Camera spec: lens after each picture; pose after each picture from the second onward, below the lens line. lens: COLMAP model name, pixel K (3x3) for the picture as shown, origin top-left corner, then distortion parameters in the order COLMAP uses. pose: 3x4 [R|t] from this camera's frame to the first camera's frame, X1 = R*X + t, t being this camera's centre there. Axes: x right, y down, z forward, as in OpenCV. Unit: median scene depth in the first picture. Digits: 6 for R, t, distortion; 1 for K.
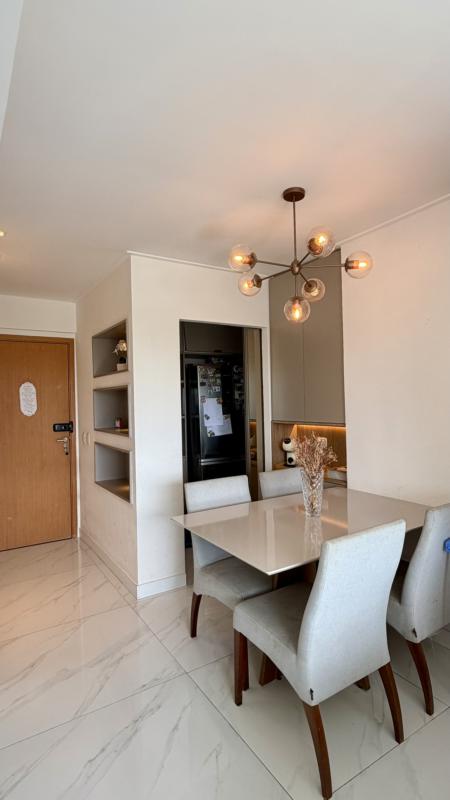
lens RADIAL K [[421.1, 0, 224.9], [0, 421.1, 399.6], [0, 0, 1]] dist [0.001558, 0.001260]
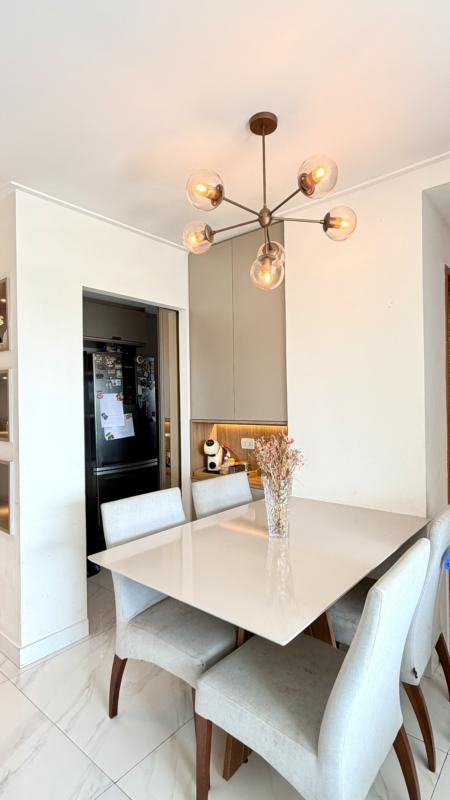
lens RADIAL K [[421.1, 0, 225.4], [0, 421.1, 399.0], [0, 0, 1]] dist [0.001558, 0.001260]
pose [[0.953271, 0.010496, 0.301935, -0.115054], [-0.007818, 0.999919, -0.010074, 0.024503], [-0.302017, 0.007243, 0.953275, 0.247696]]
